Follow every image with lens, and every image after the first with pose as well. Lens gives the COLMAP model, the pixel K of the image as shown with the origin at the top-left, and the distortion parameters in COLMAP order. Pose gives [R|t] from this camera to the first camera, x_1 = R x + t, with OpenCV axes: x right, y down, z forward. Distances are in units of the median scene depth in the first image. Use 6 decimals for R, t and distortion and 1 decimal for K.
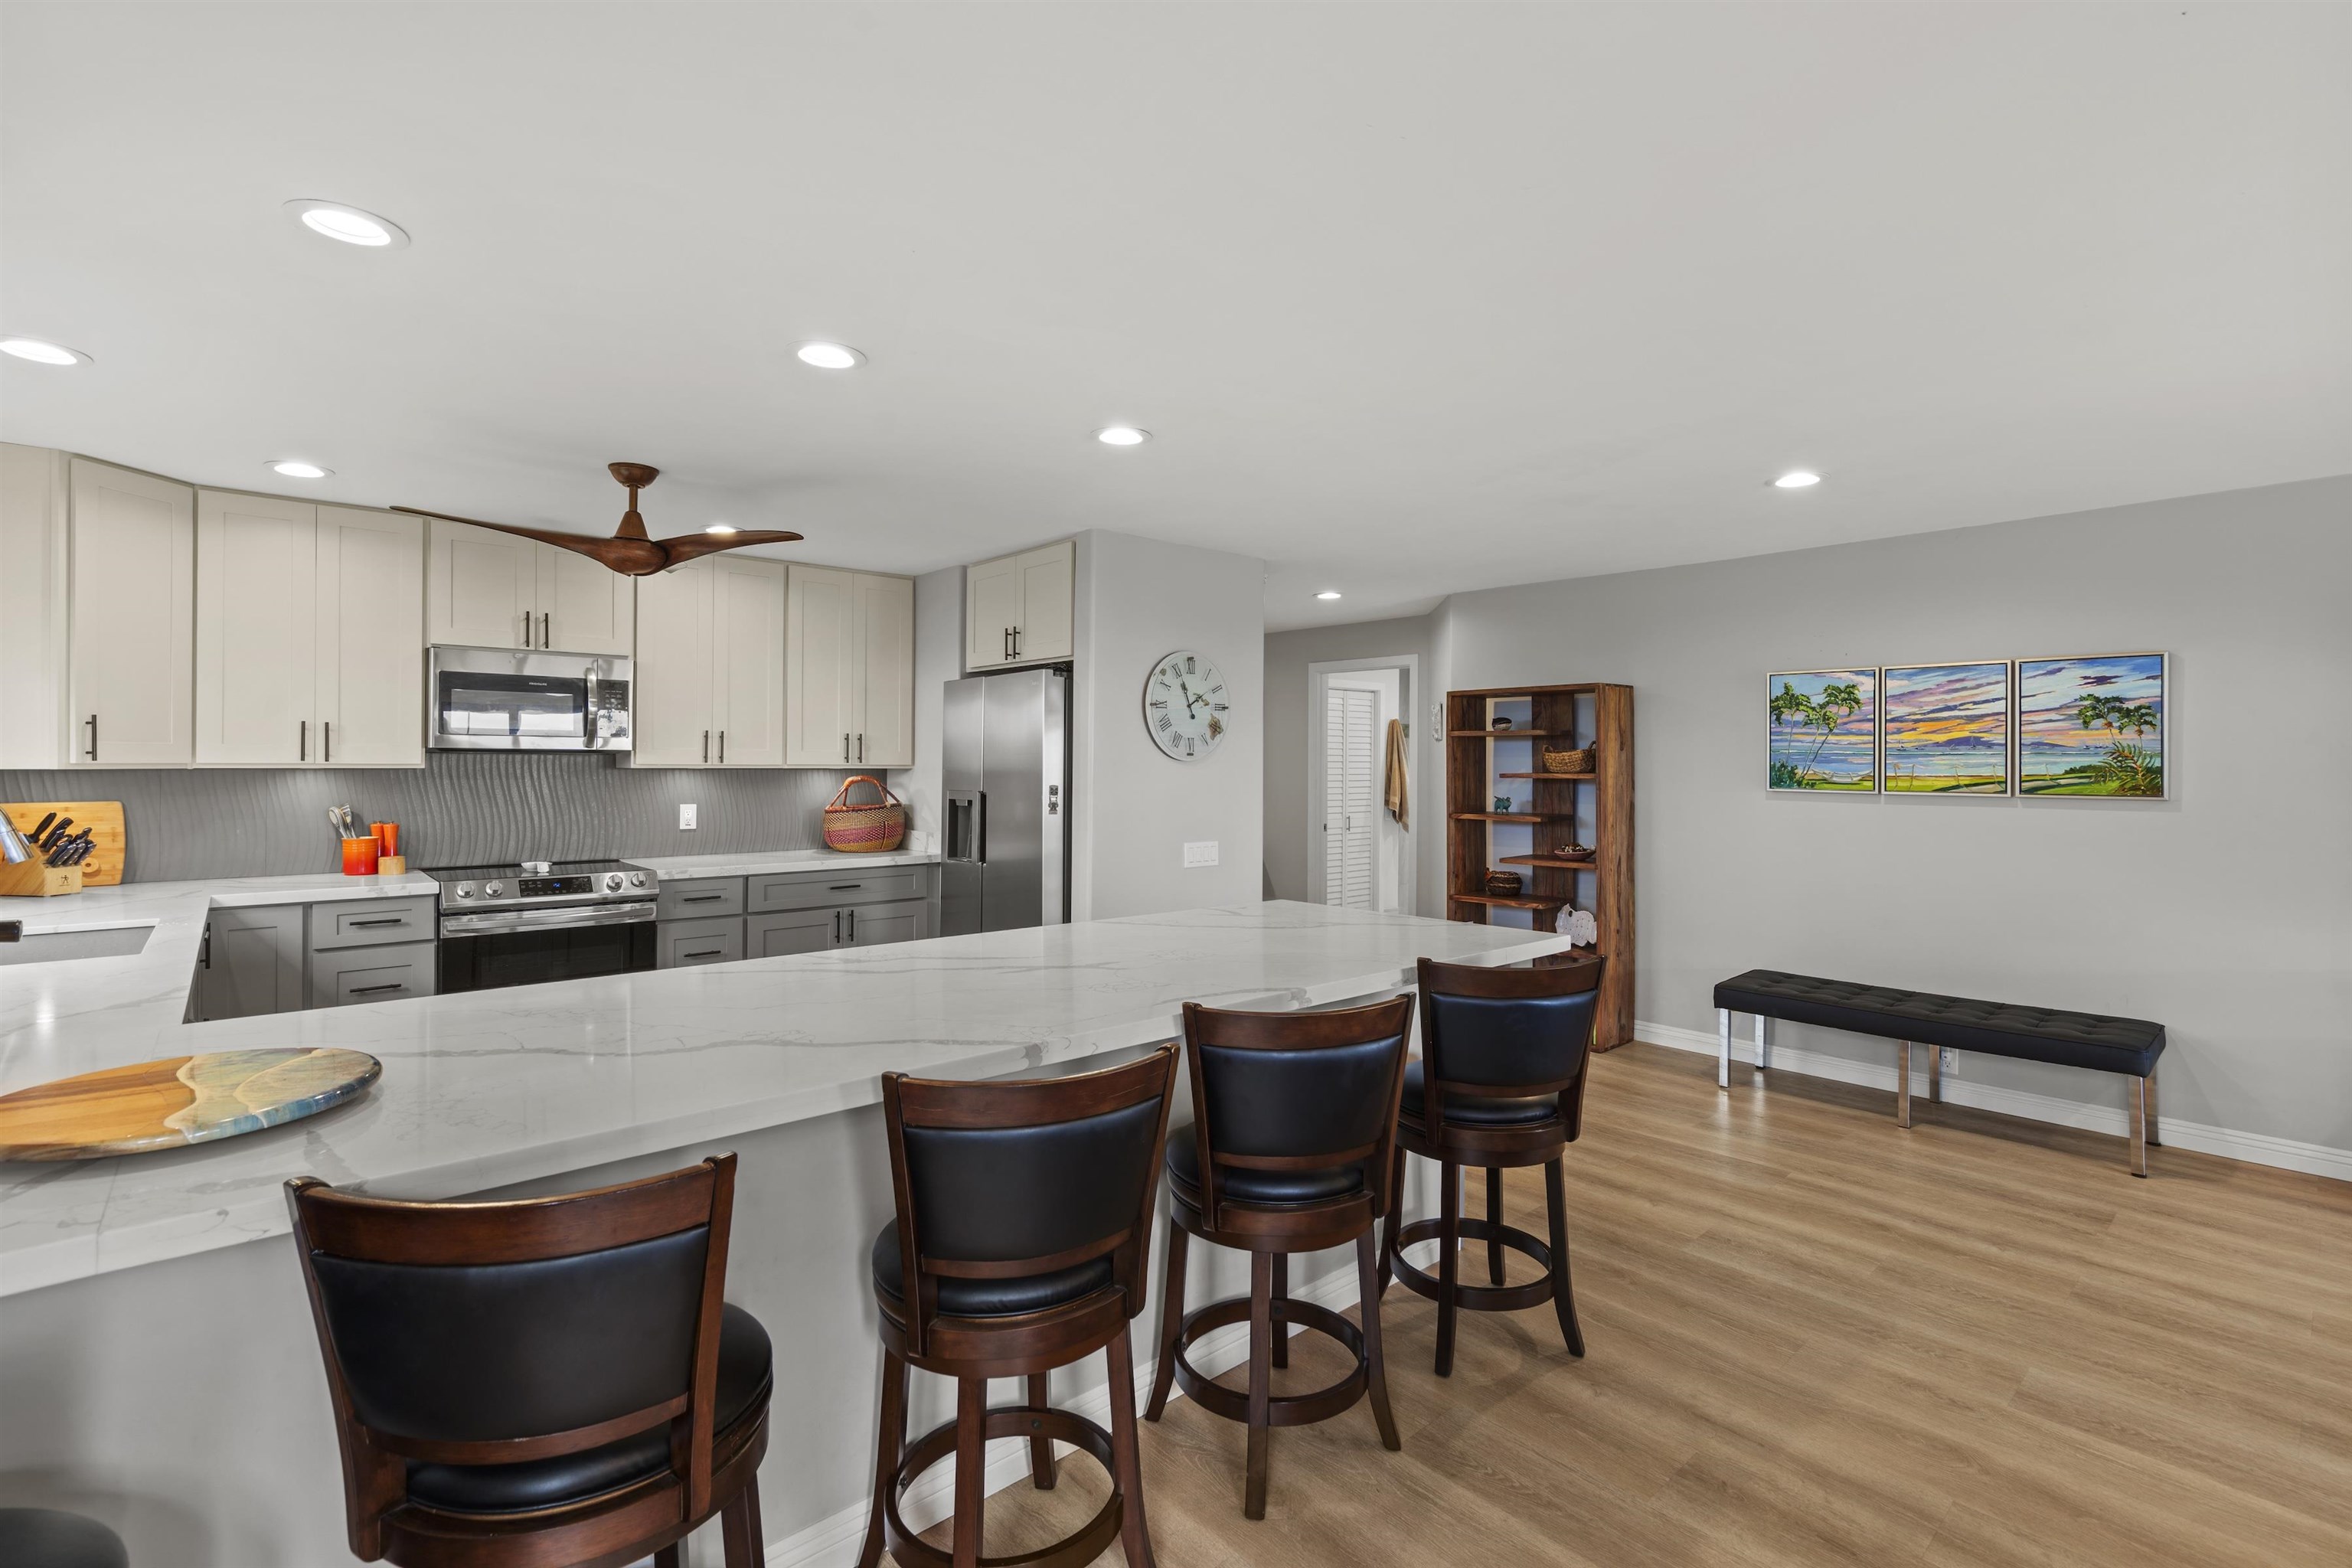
lens RADIAL K [[1064.4, 0, 1177.1], [0, 1064.4, 760.1], [0, 0, 1]] dist [-0.006488, 0.003115]
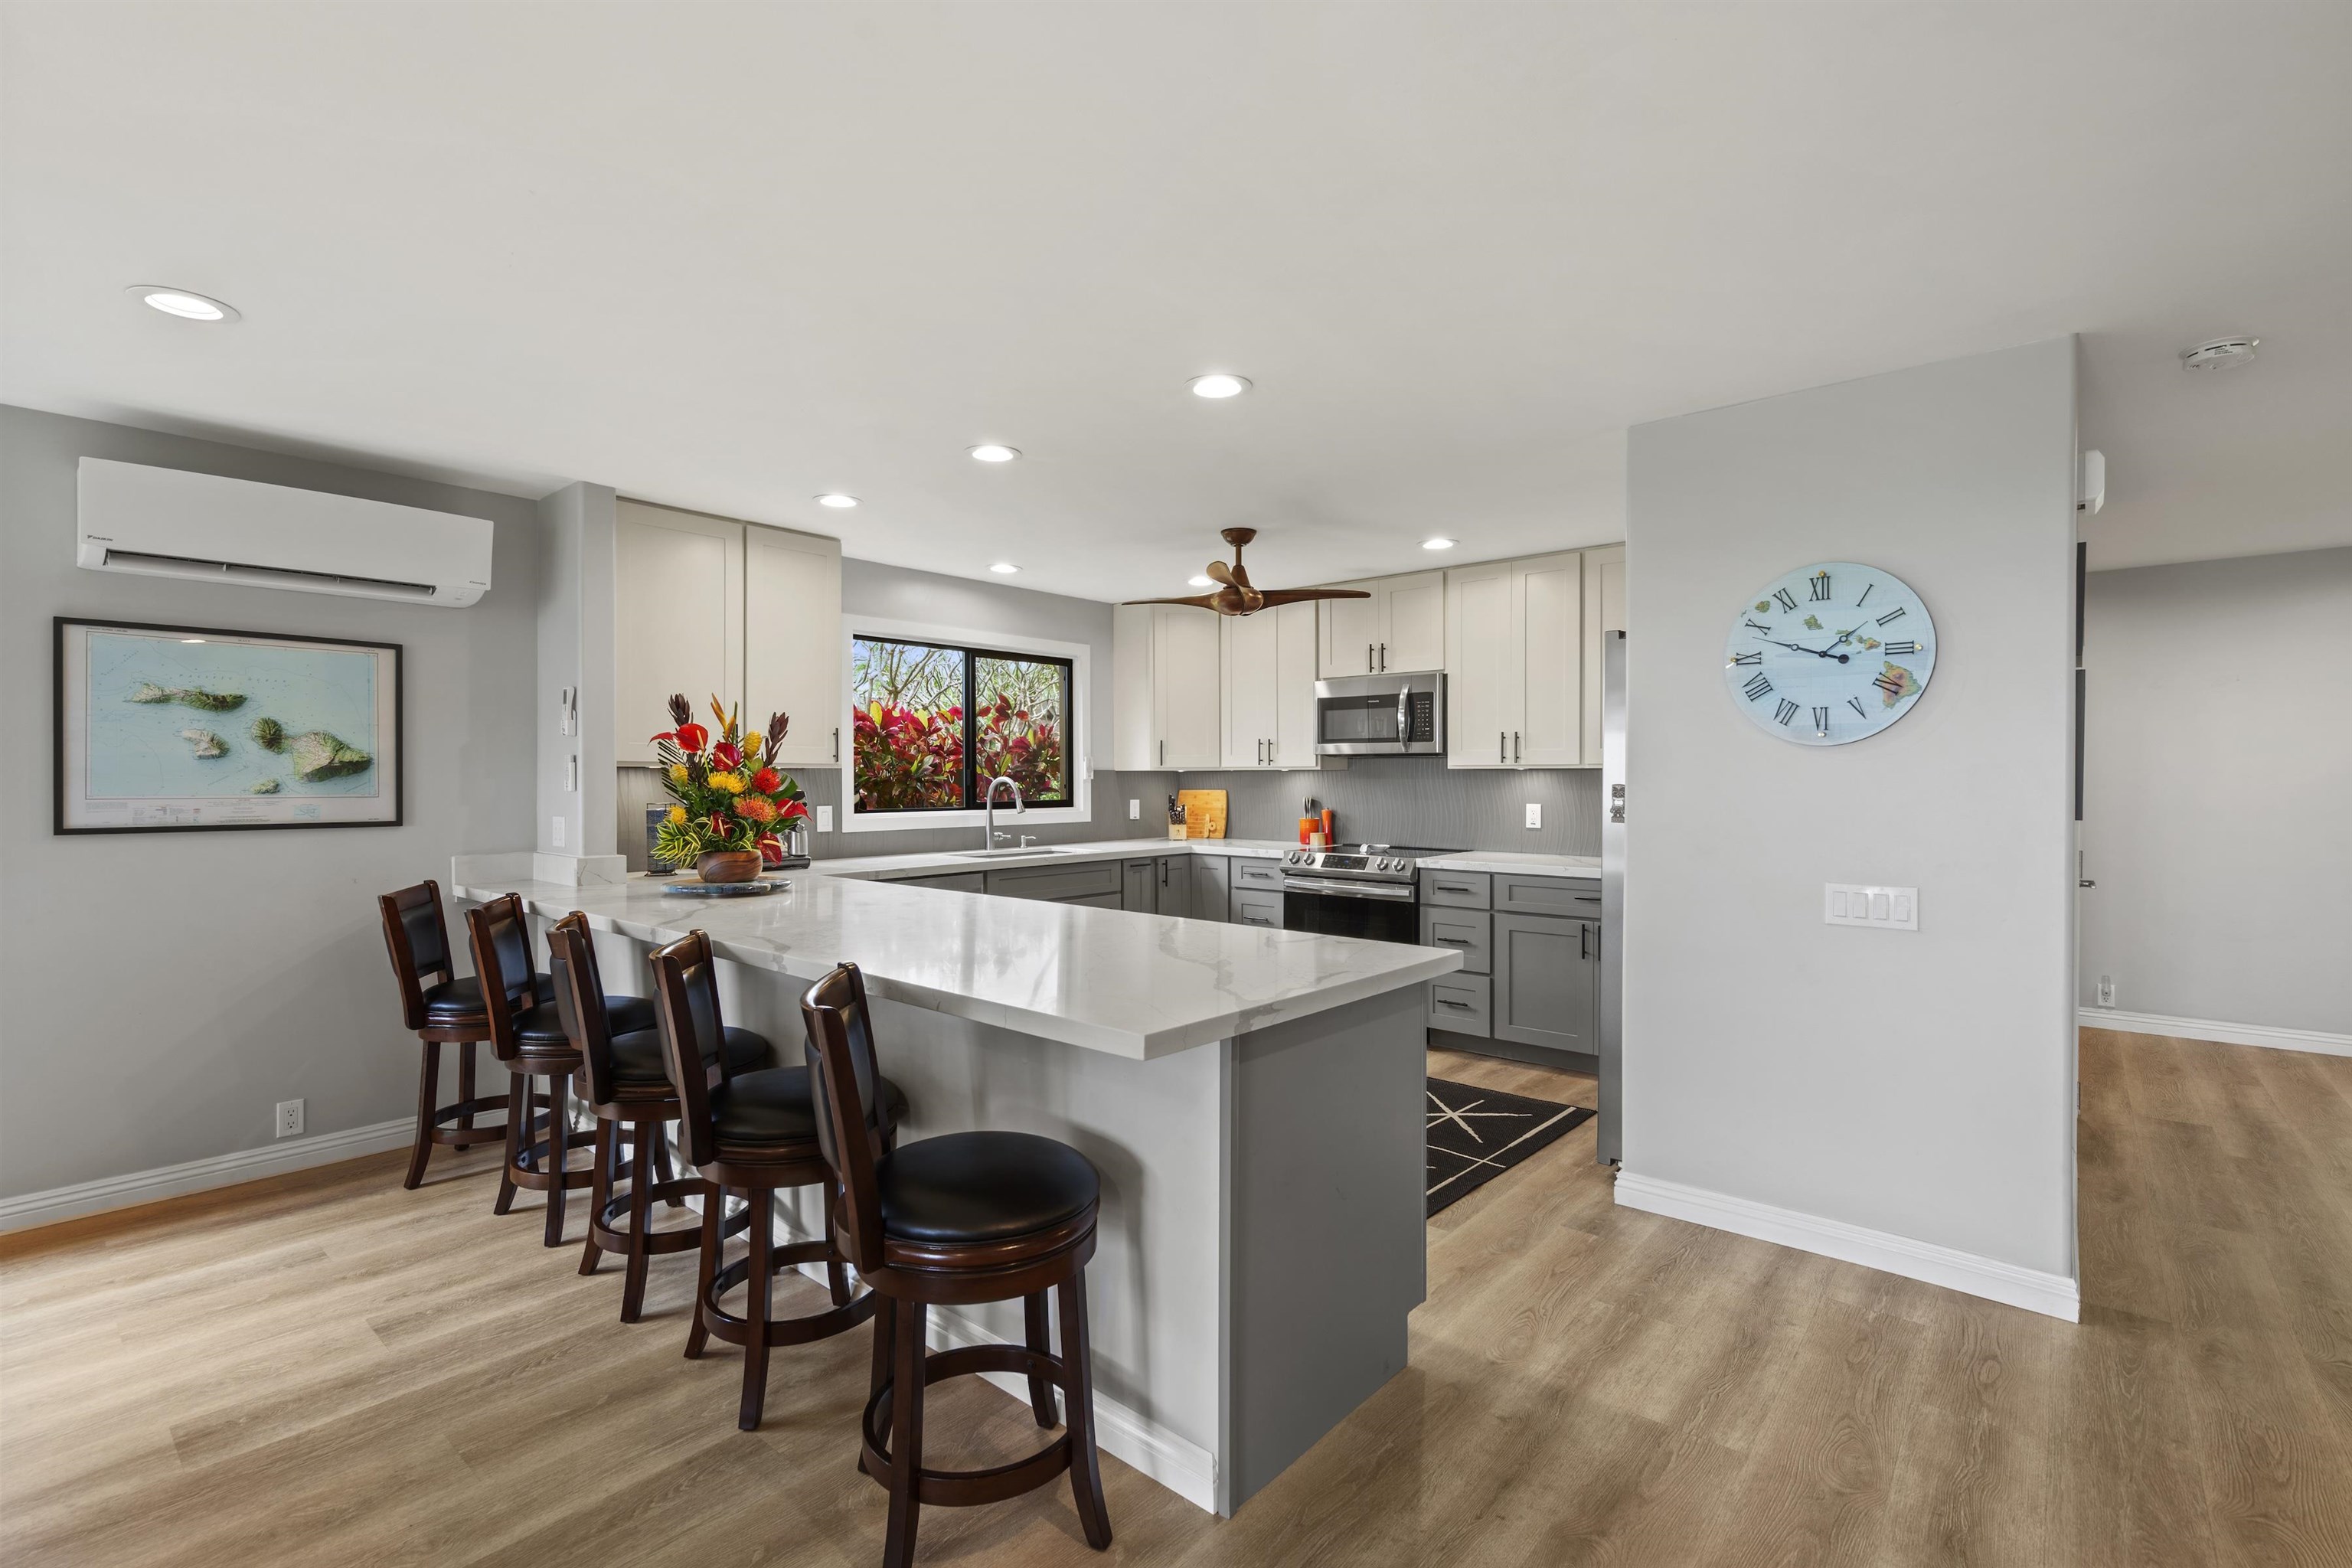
lens RADIAL K [[1064.4, 0, 1186.1], [0, 1064.4, 774.5], [0, 0, 1]] dist [-0.006488, 0.003115]
pose [[0.140888, -0.005582, -0.990010, 0.605193], [0.005137, 0.999975, -0.004907, 0.019488], [0.990012, -0.004394, 0.140913, 0.613189]]
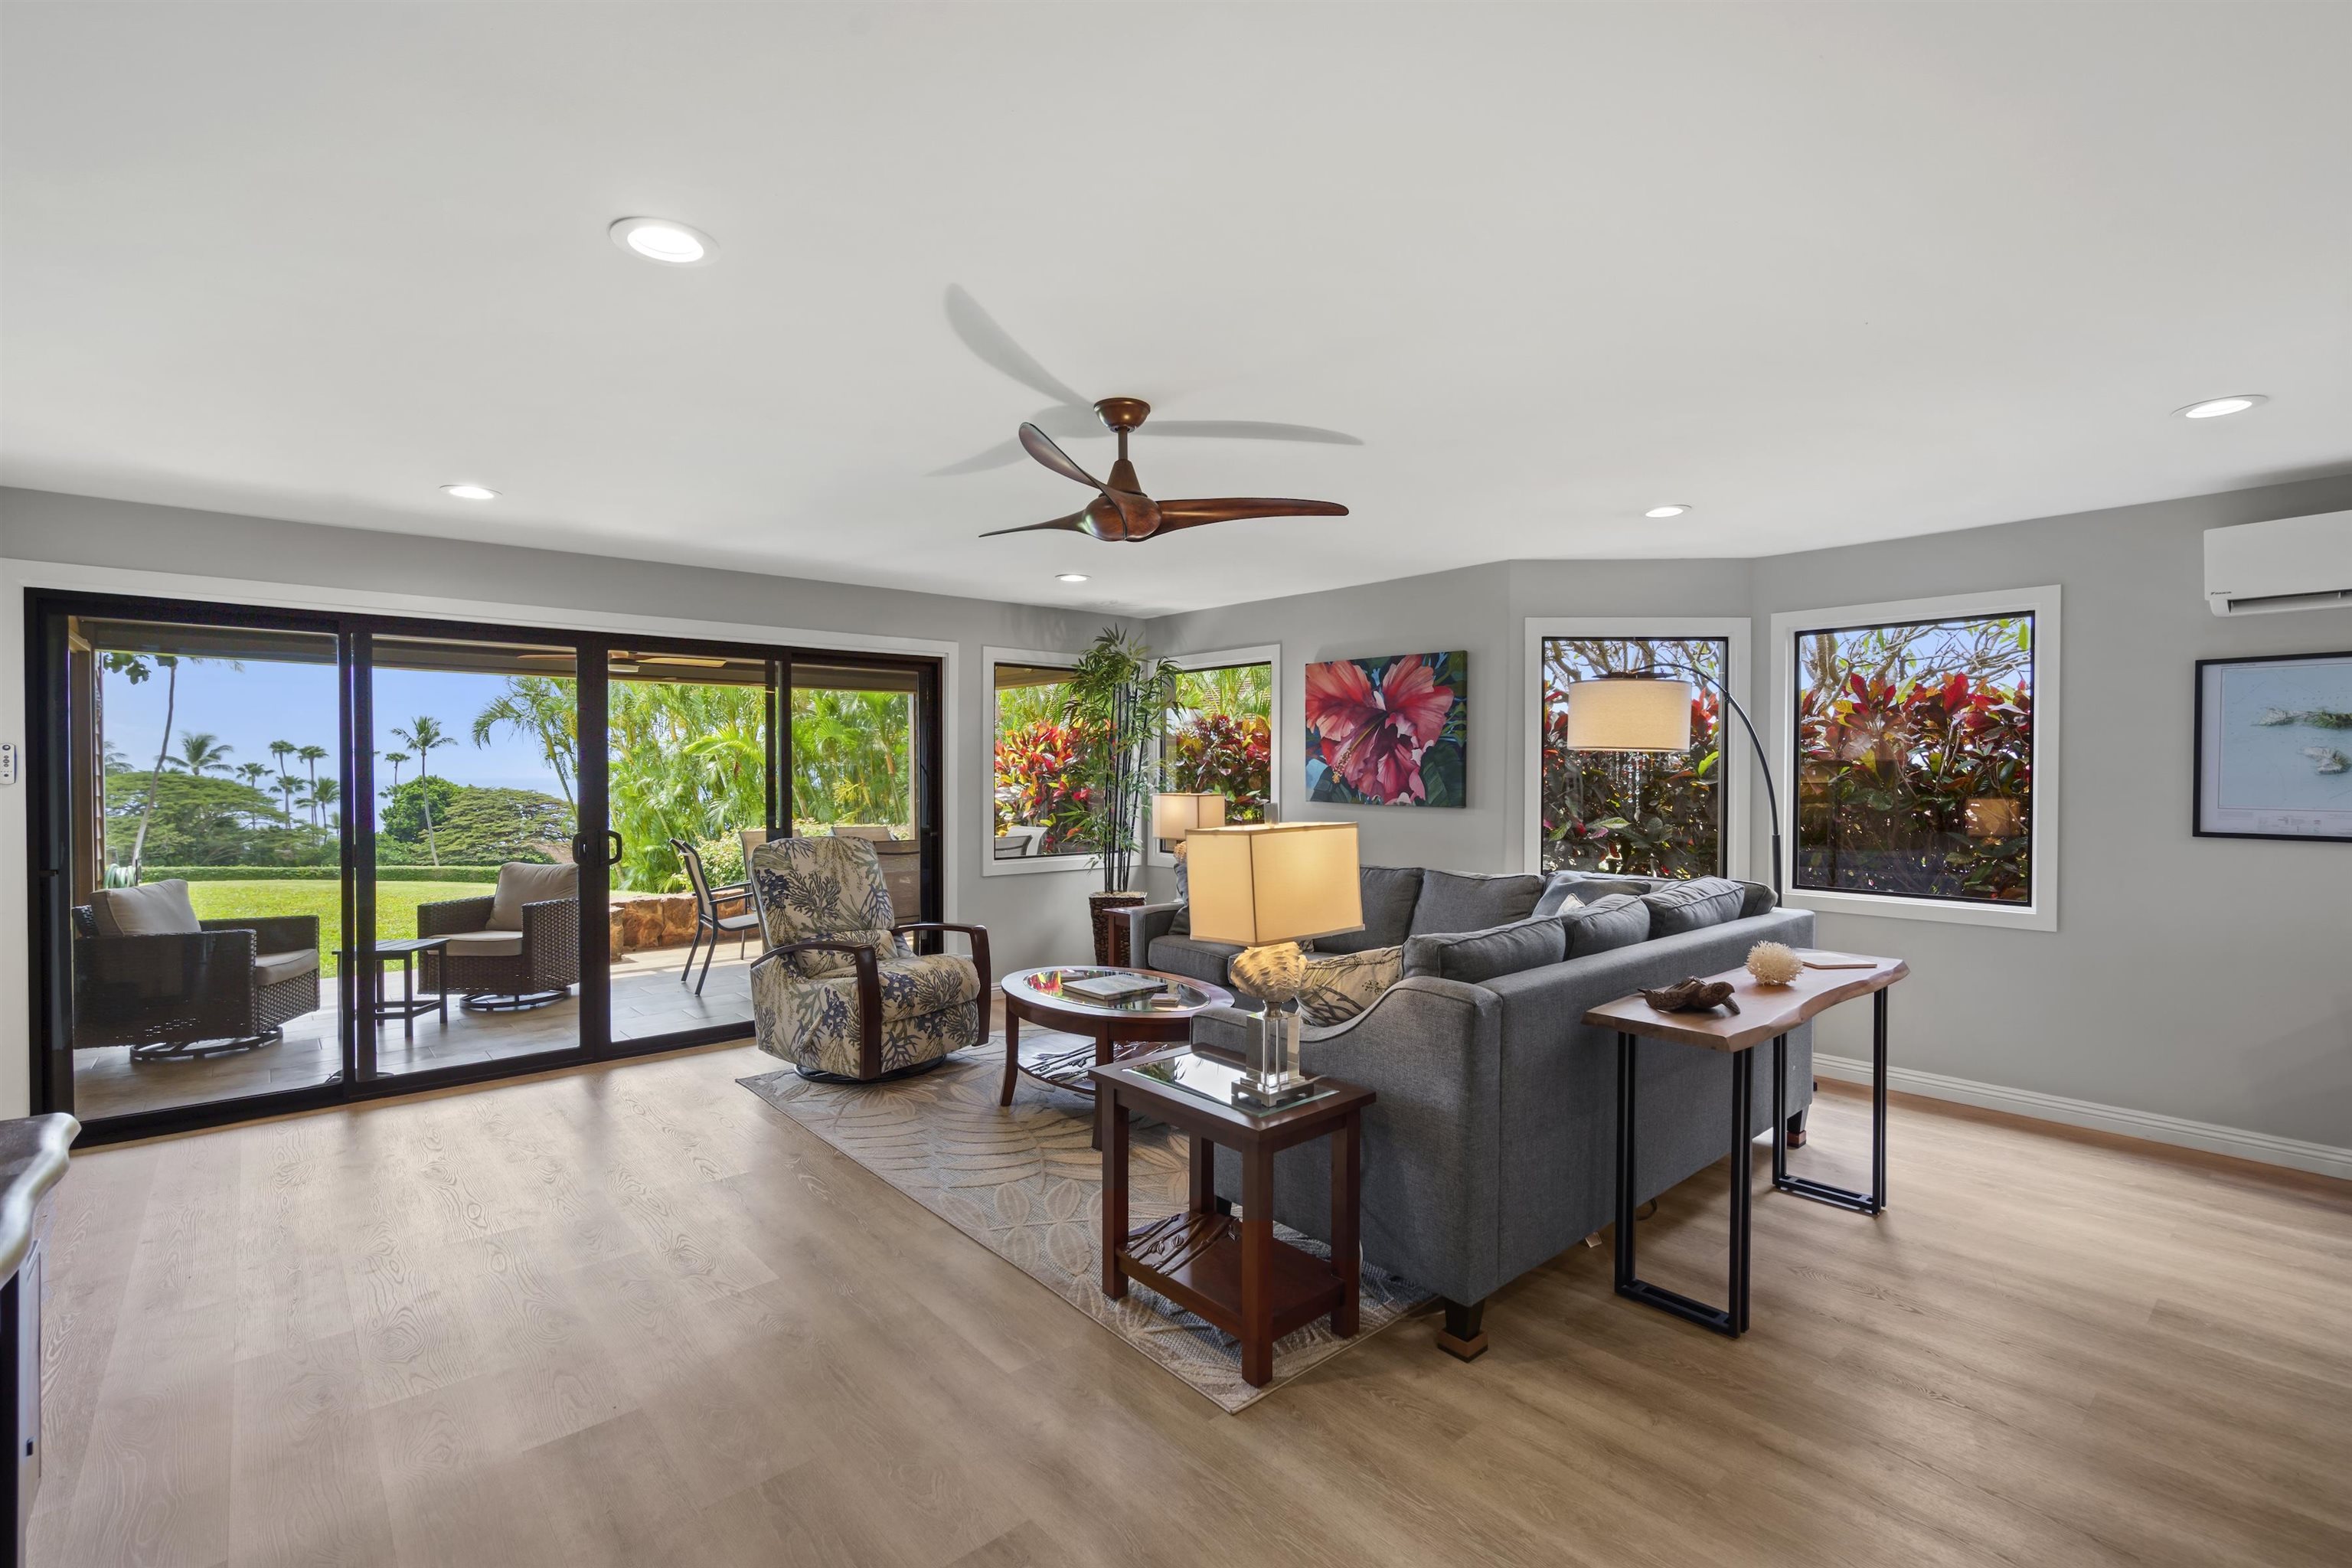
lens RADIAL K [[1064.4, 0, 1178.9], [0, 1064.4, 787.7], [0, 0, 1]] dist [-0.006488, 0.003115]
pose [[-0.999840, -0.007345, 0.016309, 0.626888], [-0.007186, 0.999926, 0.009777, 0.009707], [-0.016380, 0.009658, -0.999819, 0.857415]]
